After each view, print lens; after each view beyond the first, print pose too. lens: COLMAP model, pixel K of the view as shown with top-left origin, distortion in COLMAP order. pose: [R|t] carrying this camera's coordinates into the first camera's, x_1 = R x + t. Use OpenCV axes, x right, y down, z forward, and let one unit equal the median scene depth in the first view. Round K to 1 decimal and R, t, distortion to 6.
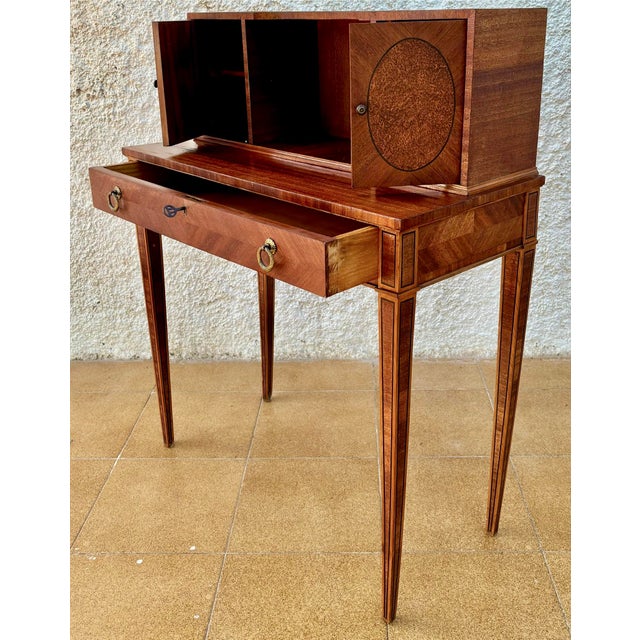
lens RADIAL K [[750.1, 0, 344.6], [0, 750.1, 259.8], [0, 0, 1]] dist [0.082226, -0.219815]
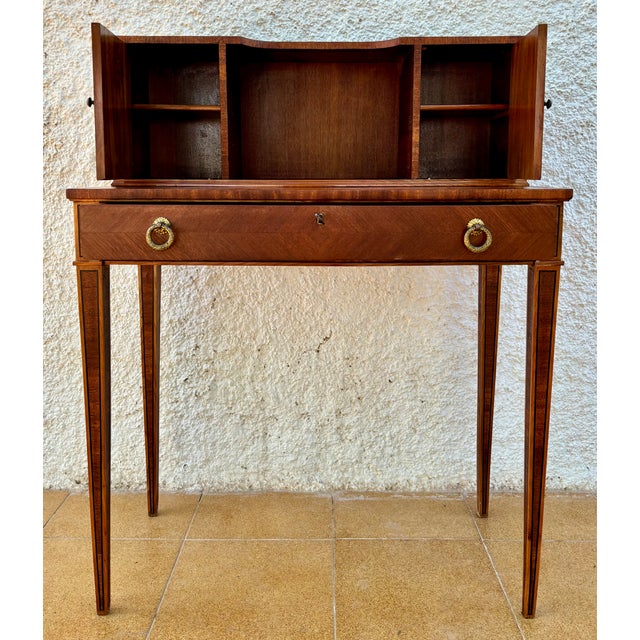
lens RADIAL K [[615.6, 0, 322.4], [0, 615.6, 238.2], [0, 0, 1]] dist [-0.003103, 0.012023]
pose [[0.999820, 0.016496, 0.009331, 0.020695], [-0.013851, 0.972051, -0.234360, 0.029990], [-0.012937, 0.234189, 0.972105, 0.379213]]
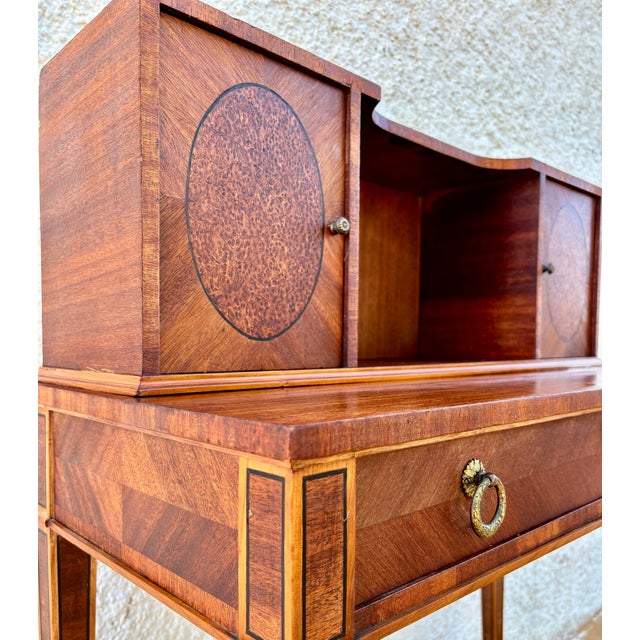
lens RADIAL K [[578.5, 0, 320.0], [0, 578.5, 369.7], [0, 0, 1]] dist [-0.014936, -0.018356]
pose [[0.723489, -0.013893, 0.690196, -0.274925], [0.215831, 0.954230, -0.207034, -0.114075], [-0.655729, 0.298752, 0.693373, 0.779408]]
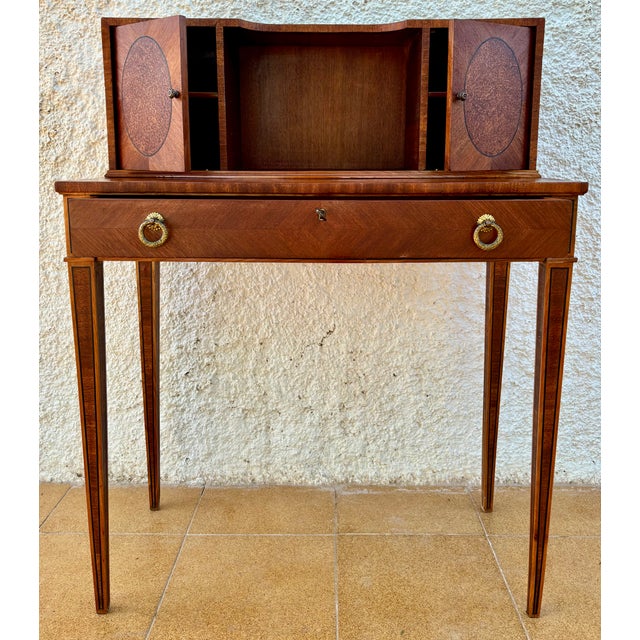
lens RADIAL K [[609.2, 0, 327.9], [0, 609.2, 251.4], [0, 0, 1]] dist [-0.001768, 0.012440]
pose [[0.999810, 0.017150, 0.009317, 0.023903], [-0.015108, 0.982274, -0.186841, 0.013788], [-0.012357, 0.186664, 0.982346, 0.405087]]
